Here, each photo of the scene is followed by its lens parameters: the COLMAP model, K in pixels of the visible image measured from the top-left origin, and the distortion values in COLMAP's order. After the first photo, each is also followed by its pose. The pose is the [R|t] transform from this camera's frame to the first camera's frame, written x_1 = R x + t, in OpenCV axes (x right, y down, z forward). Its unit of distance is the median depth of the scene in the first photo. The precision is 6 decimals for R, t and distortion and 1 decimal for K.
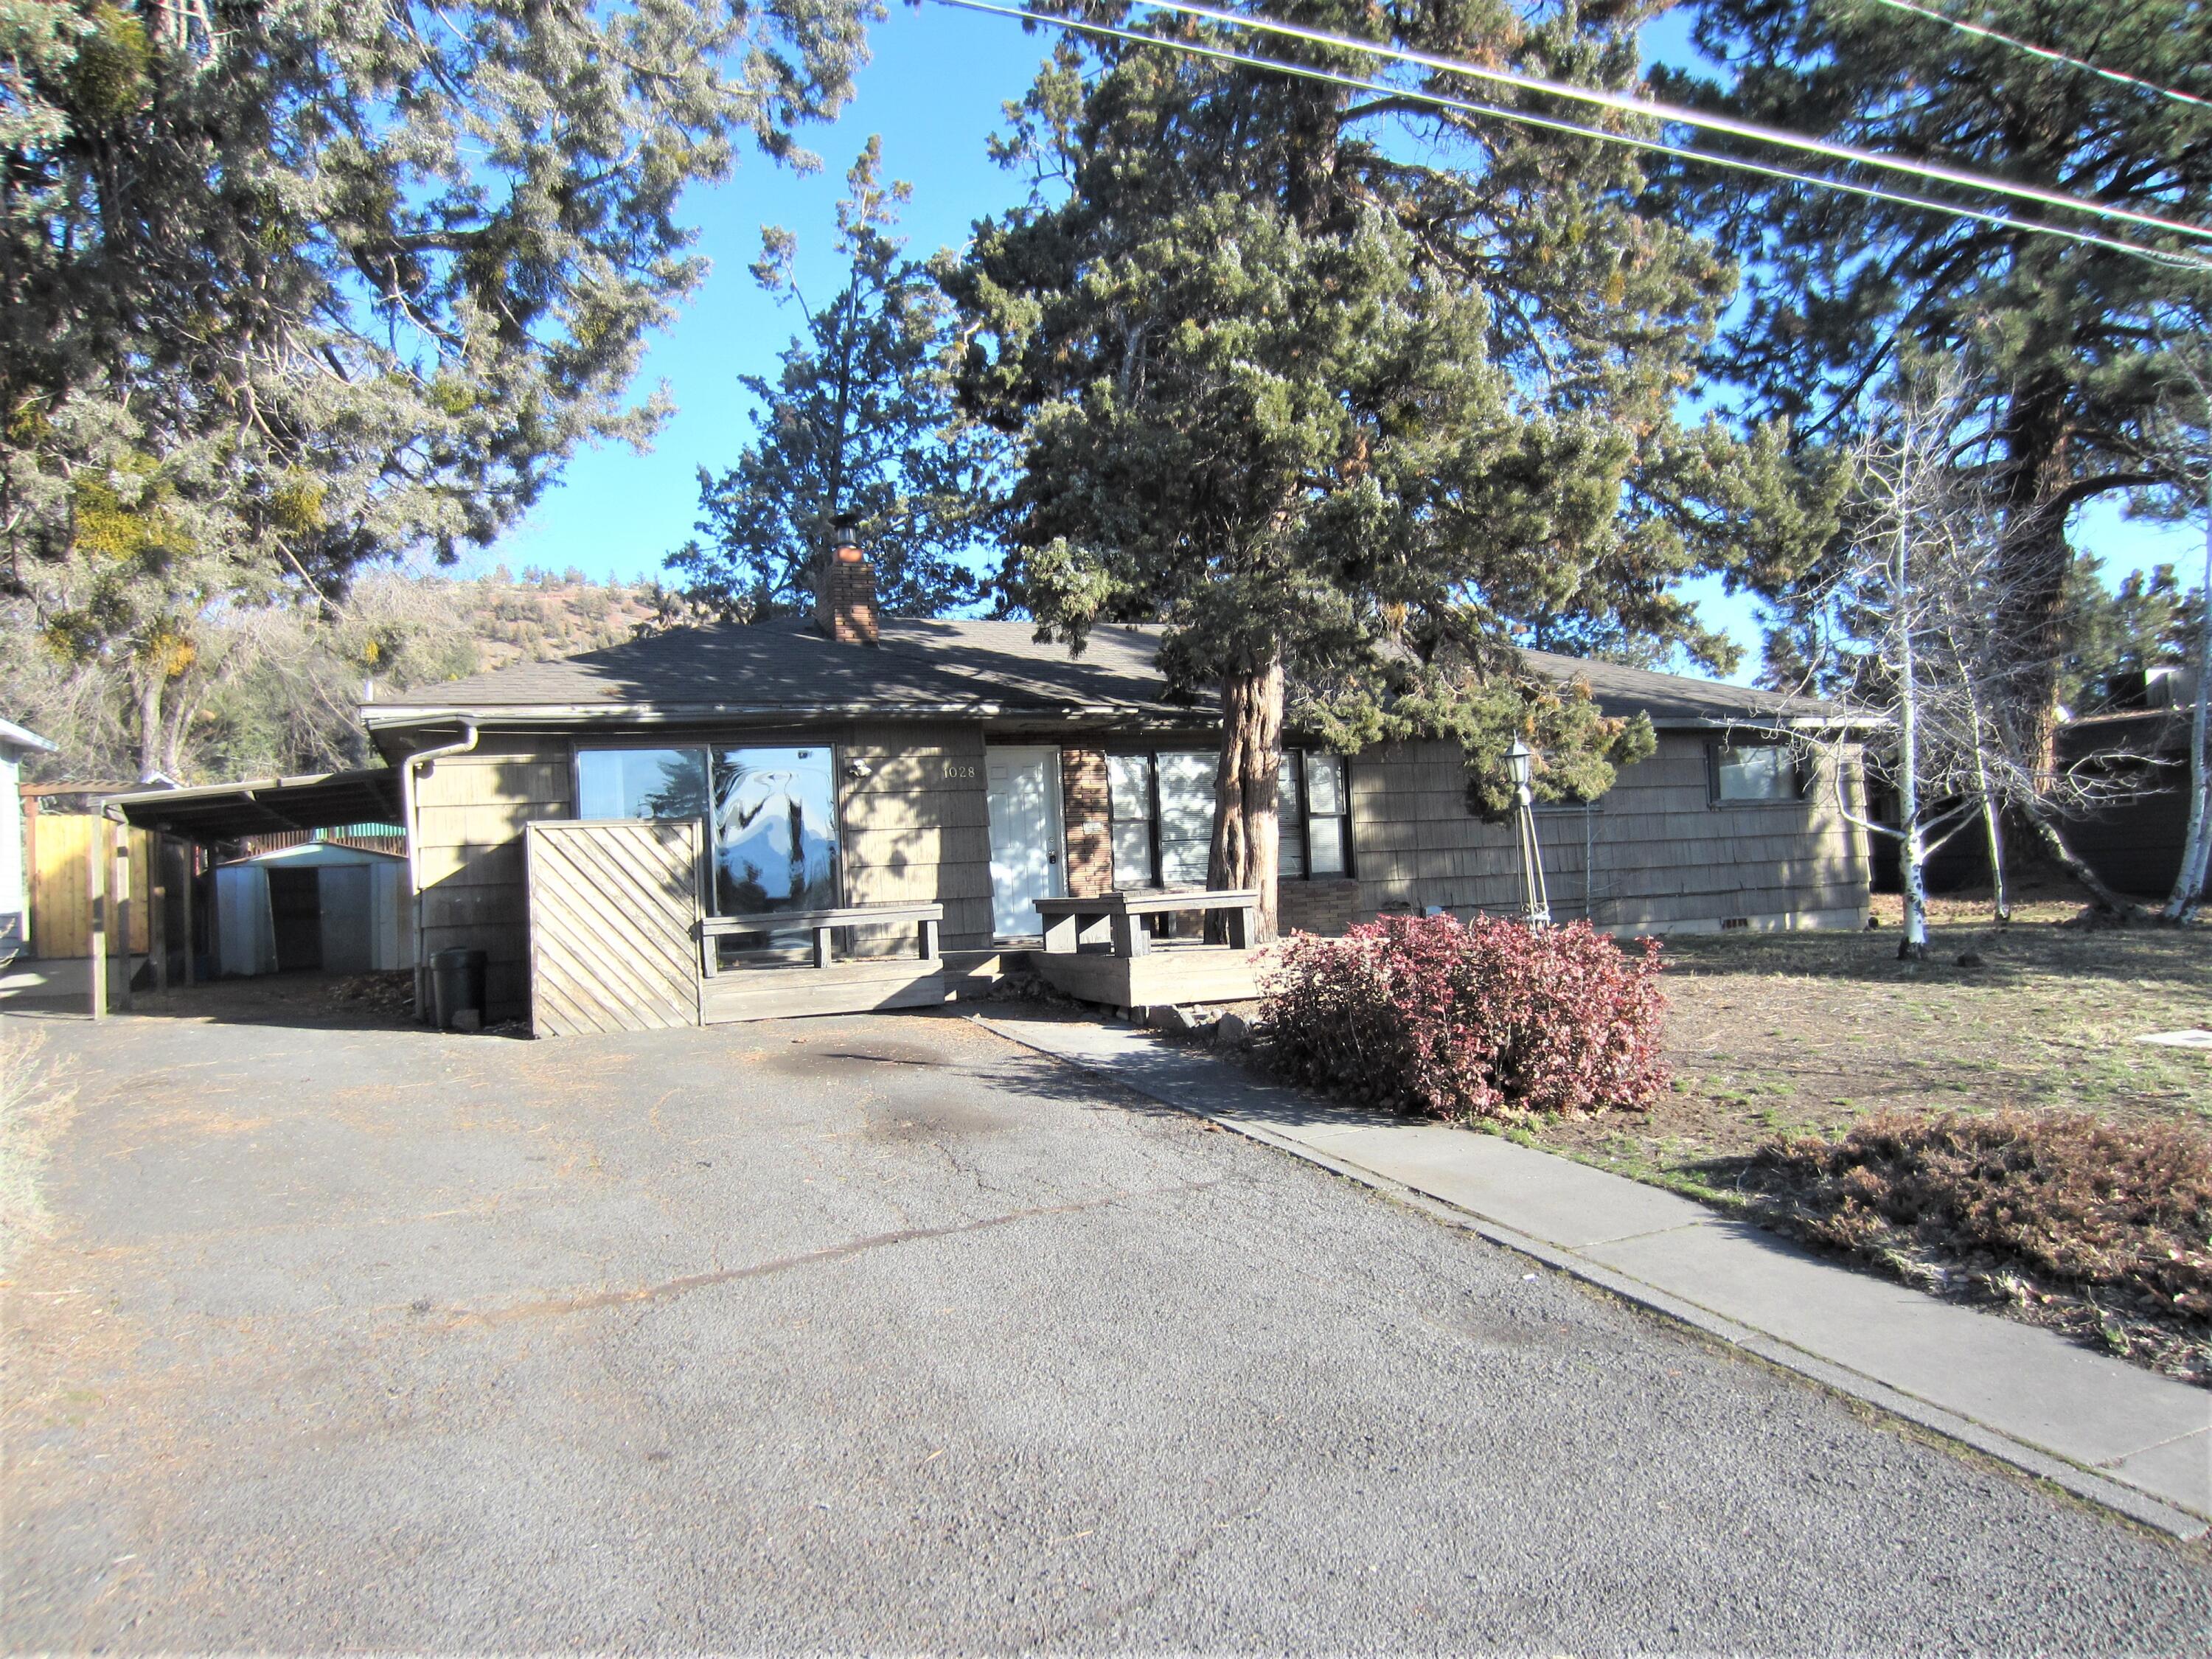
lens RADIAL K [[1528.5, 0, 1105.8], [0, 1528.5, 819.4], [0, 0, 1]] dist [-0.072811, -0.000709]
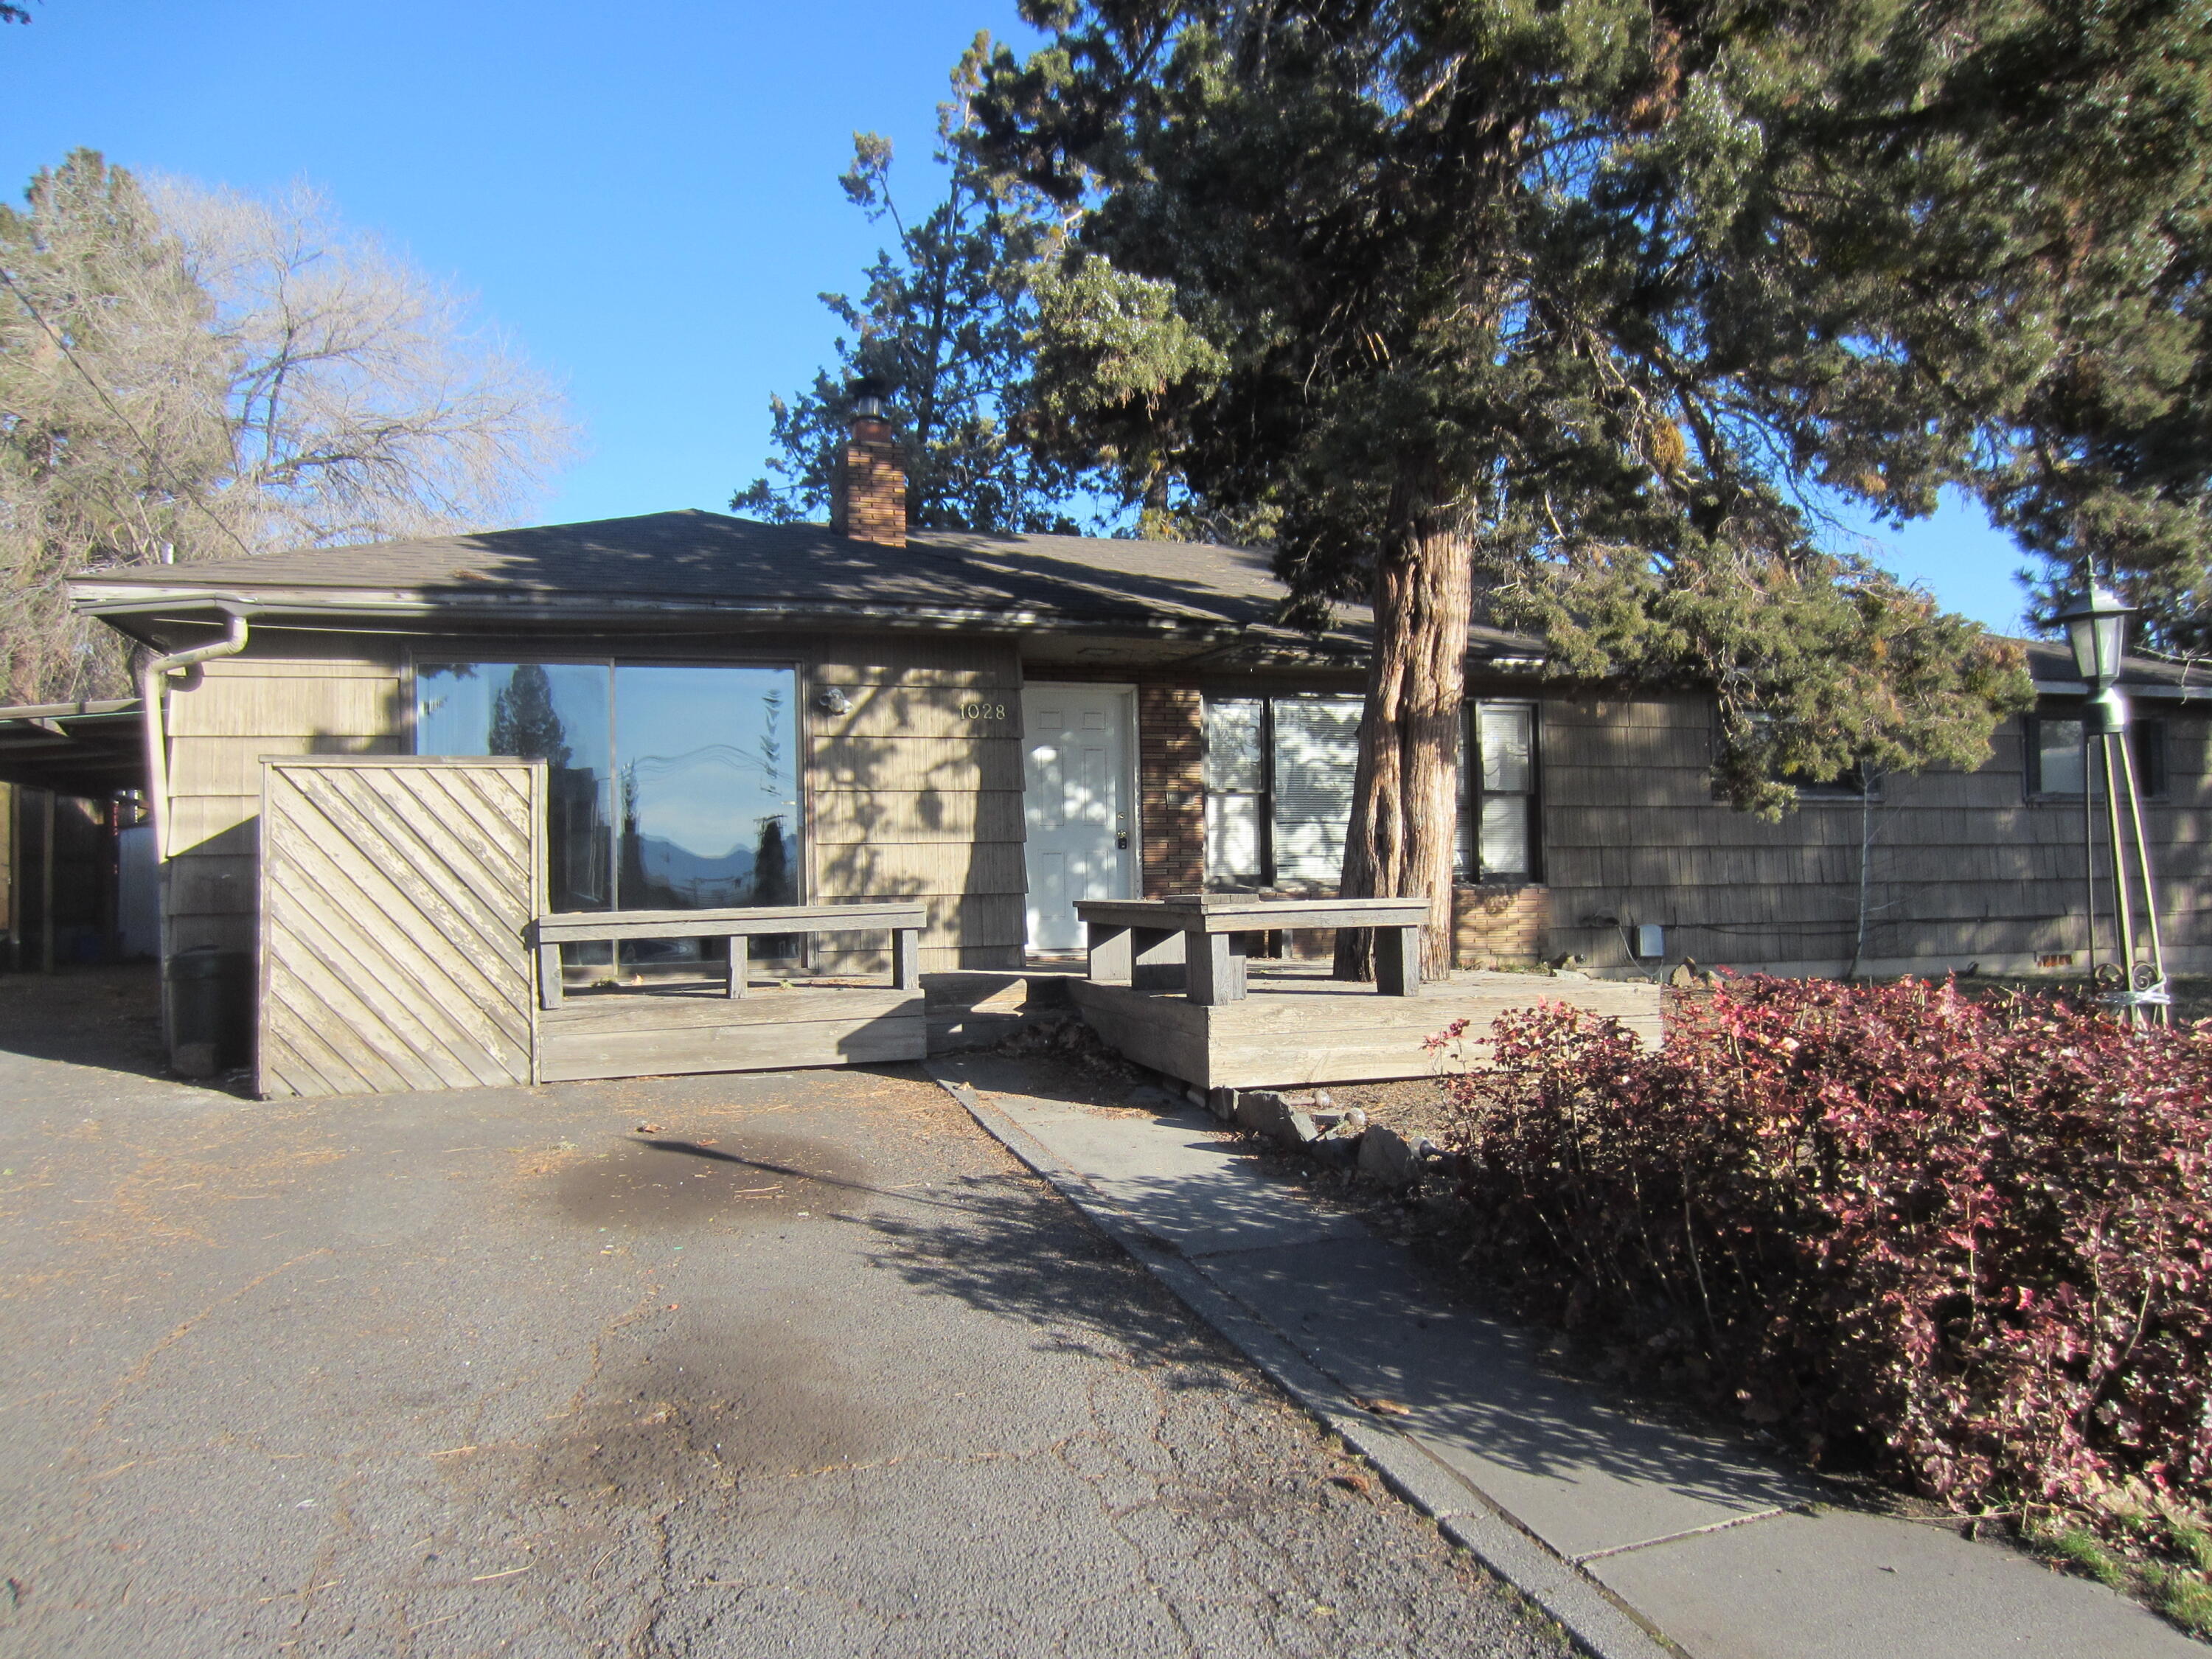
lens RADIAL K [[1575.6, 0, 1101.0], [0, 1575.6, 837.0], [0, 0, 1]] dist [-0.003635, -0.003607]
pose [[0.996440, 0.029248, -0.079067, 0.016410], [-0.027817, 0.999430, 0.019139, 0.011129], [0.079582, -0.016872, 0.996686, 0.308681]]
